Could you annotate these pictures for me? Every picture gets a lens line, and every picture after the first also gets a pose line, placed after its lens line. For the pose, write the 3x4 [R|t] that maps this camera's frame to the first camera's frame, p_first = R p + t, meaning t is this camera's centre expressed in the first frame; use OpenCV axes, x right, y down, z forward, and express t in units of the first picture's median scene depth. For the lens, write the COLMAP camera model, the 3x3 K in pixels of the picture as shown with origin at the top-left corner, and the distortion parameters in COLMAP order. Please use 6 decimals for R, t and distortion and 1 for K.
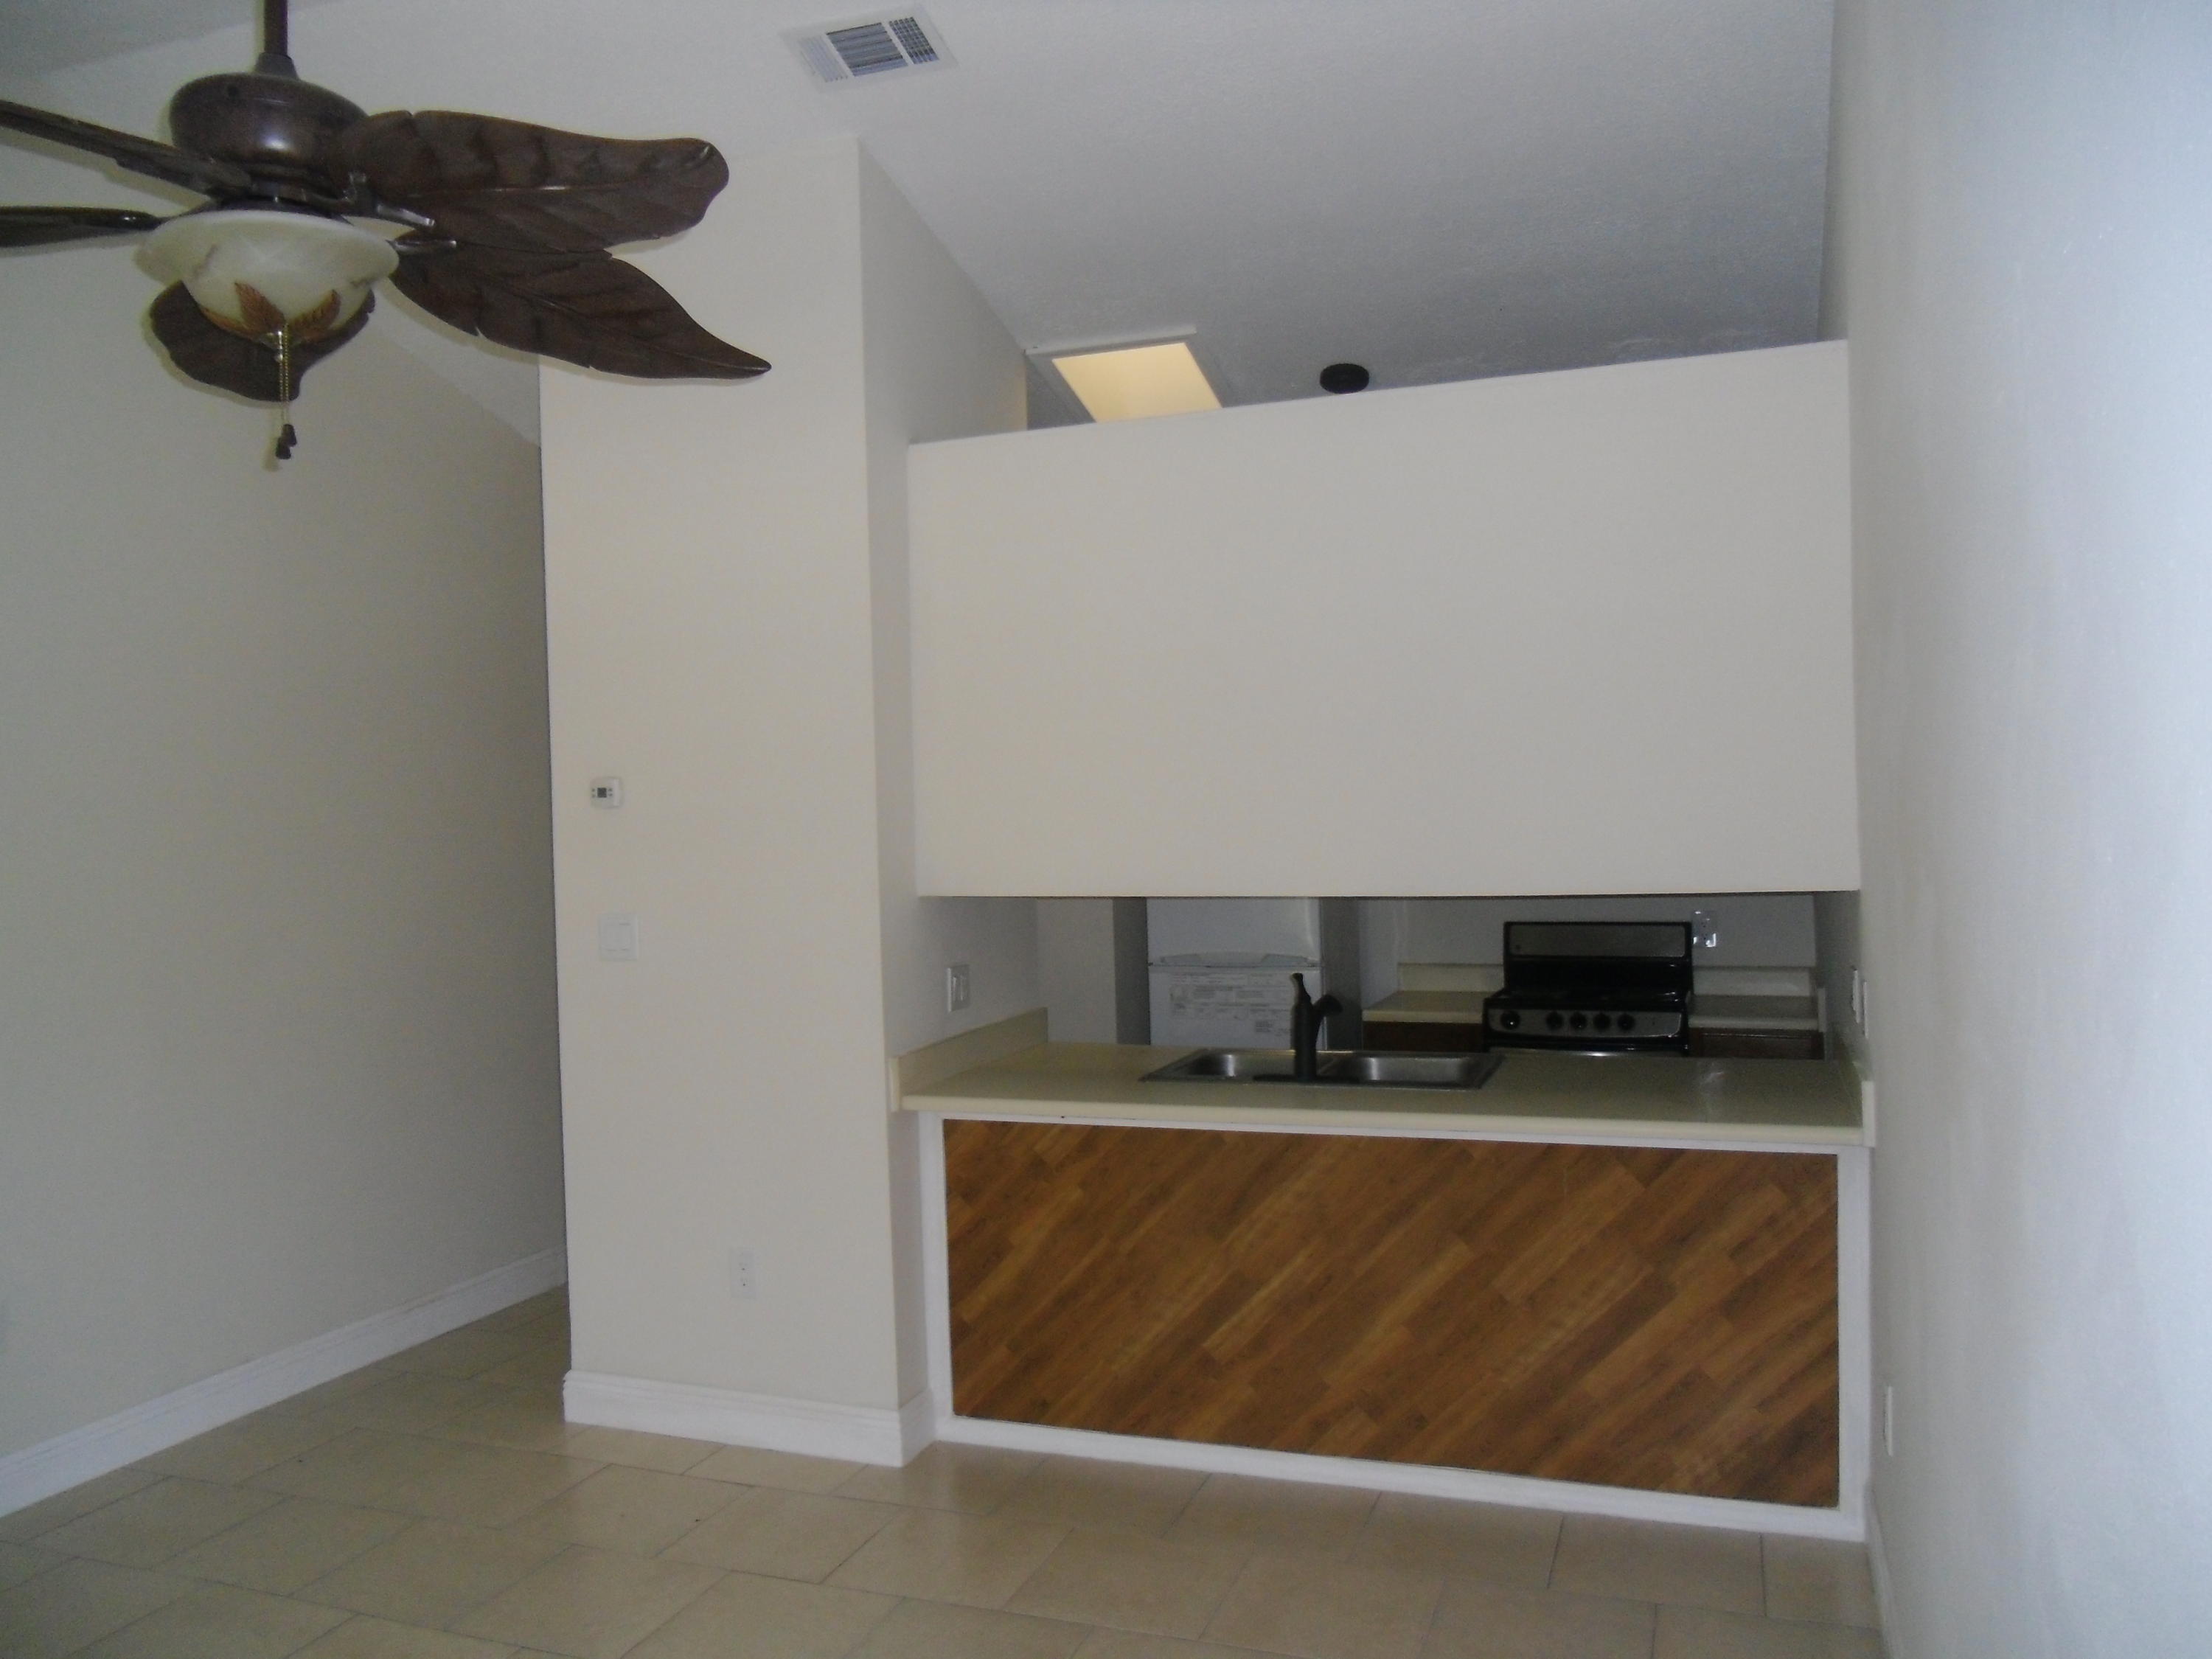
lens RADIAL K [[1679.1, 0, 1106.0], [0, 1679.1, 829.5], [0, 0, 1]] dist [-0.056281, 0.042586]
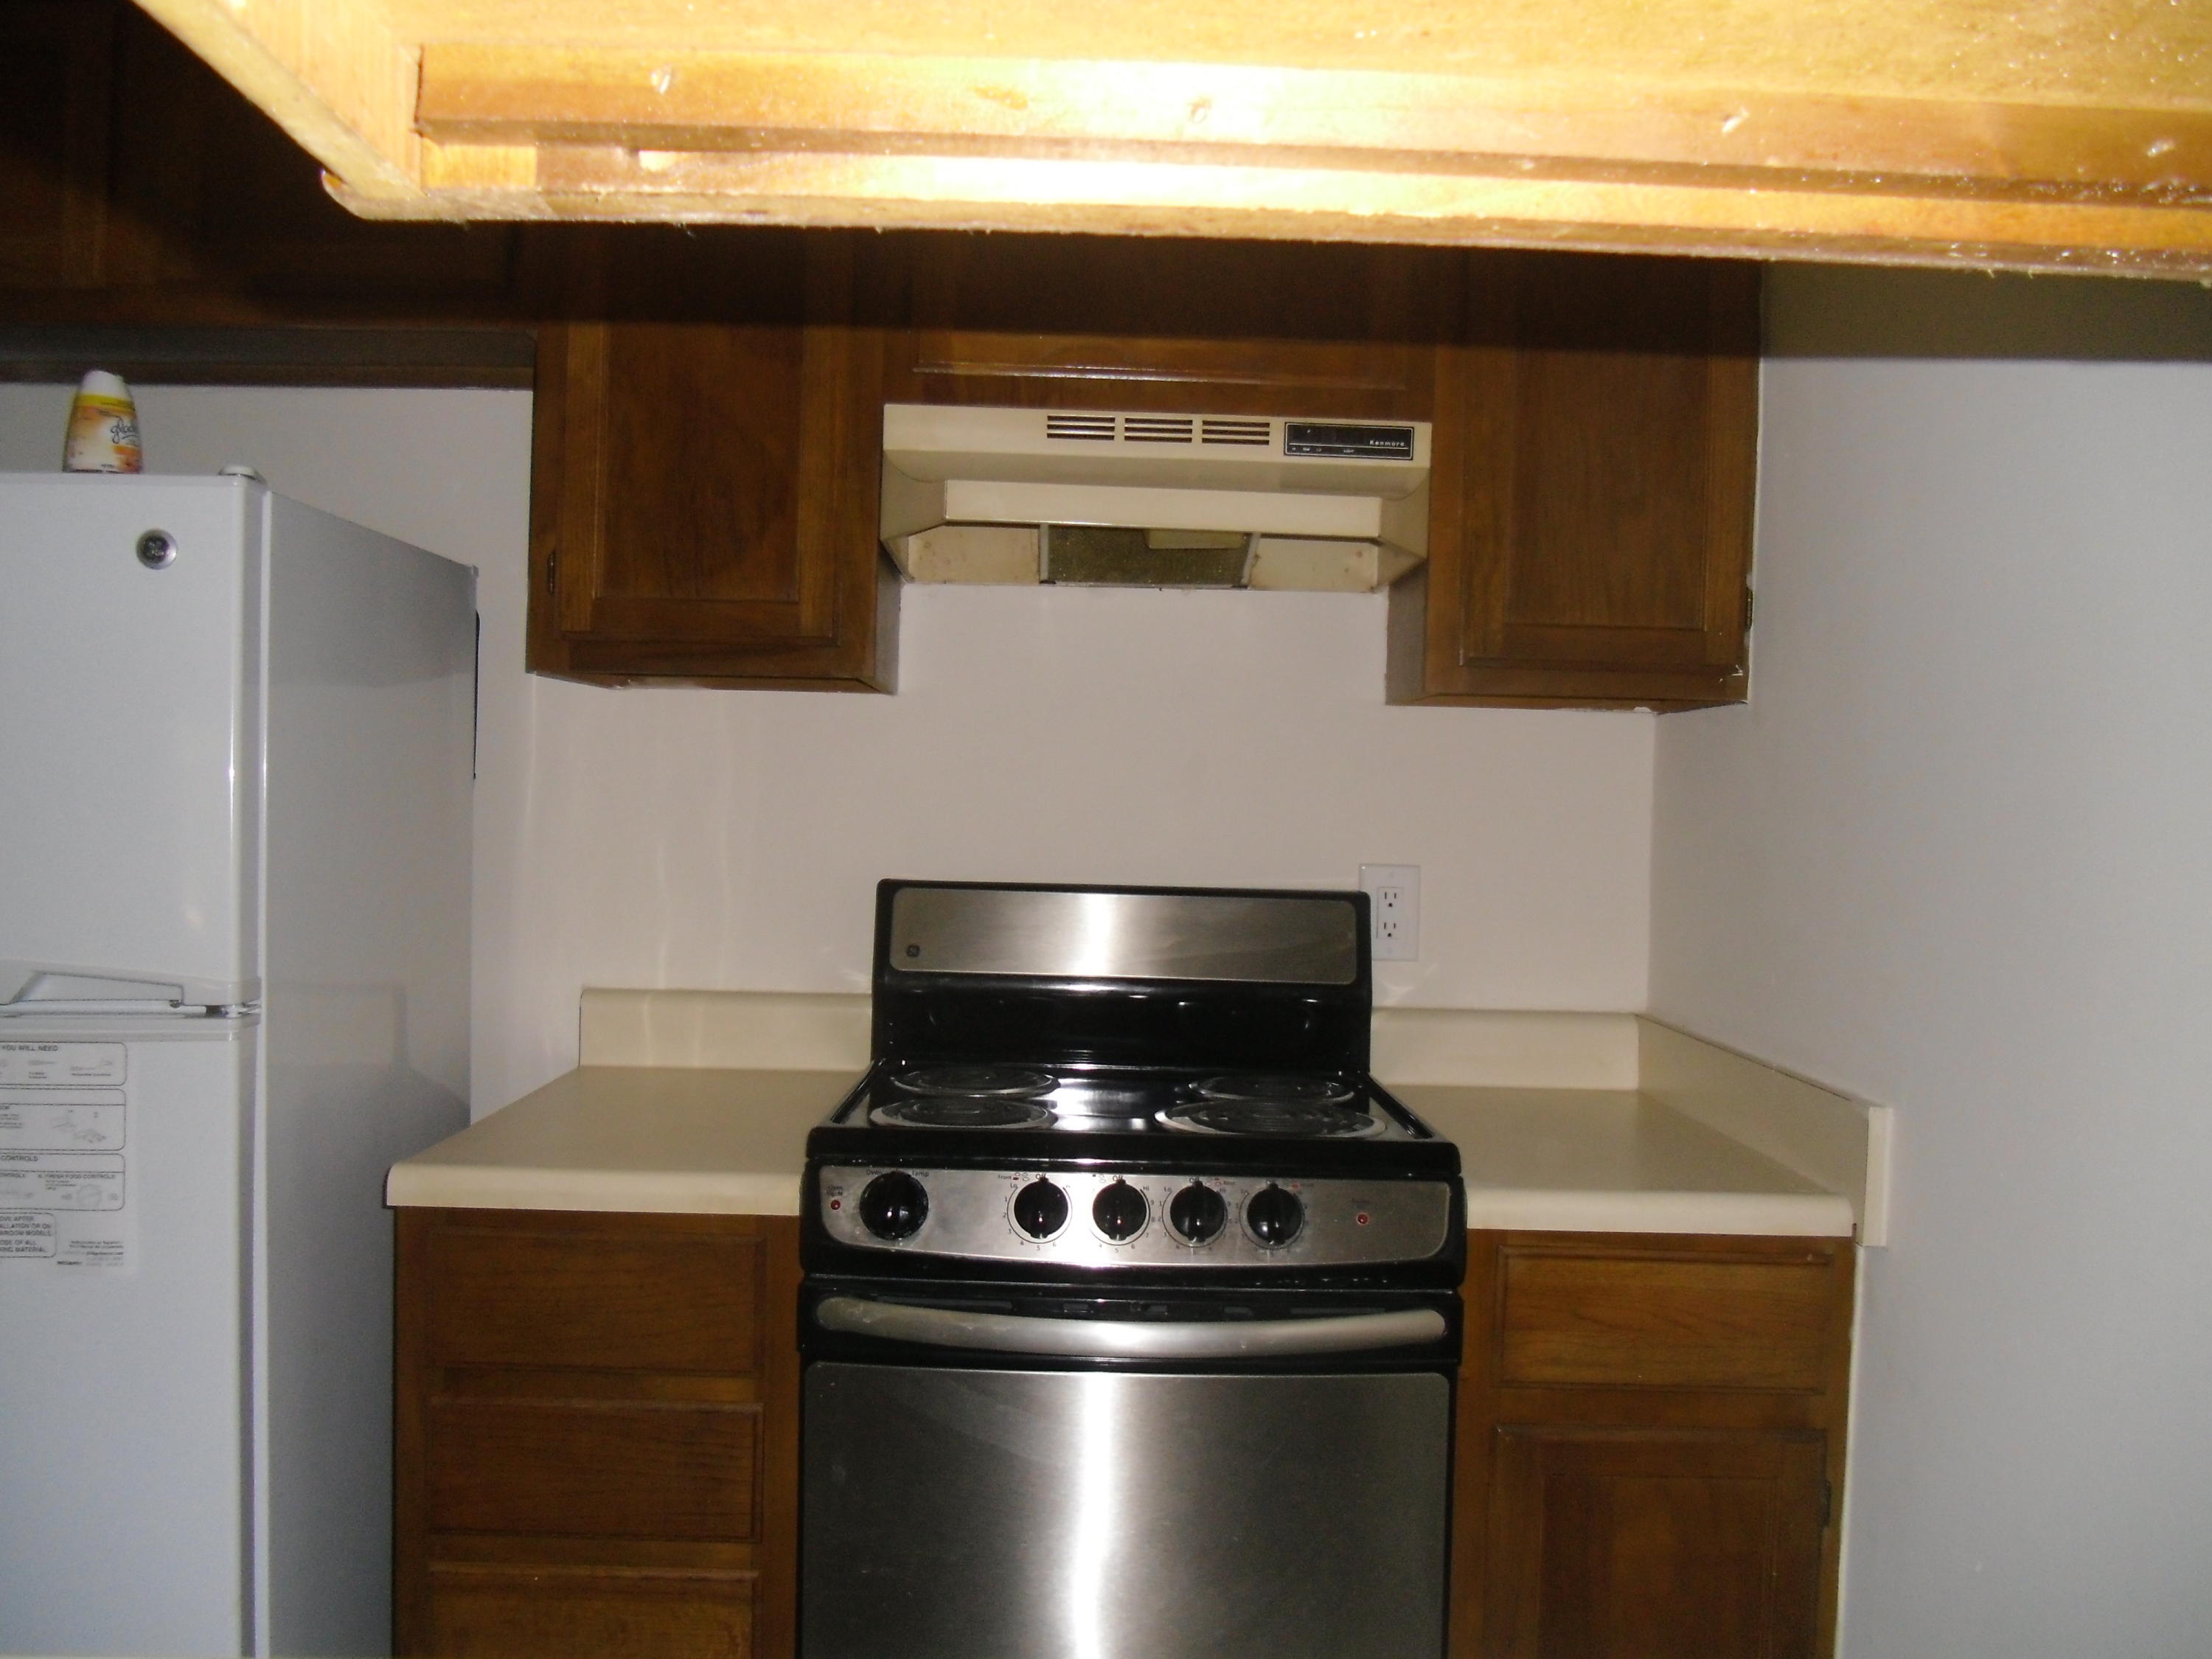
lens RADIAL K [[1679.1, 0, 1106.0], [0, 1679.1, 829.5], [0, 0, 1]] dist [-0.056281, 0.042586]
pose [[0.928012, 0.033444, 0.371046, 0.159904], [-0.037805, 0.999275, 0.004483, 0.043780], [-0.370627, -0.018188, 0.928604, 0.691305]]
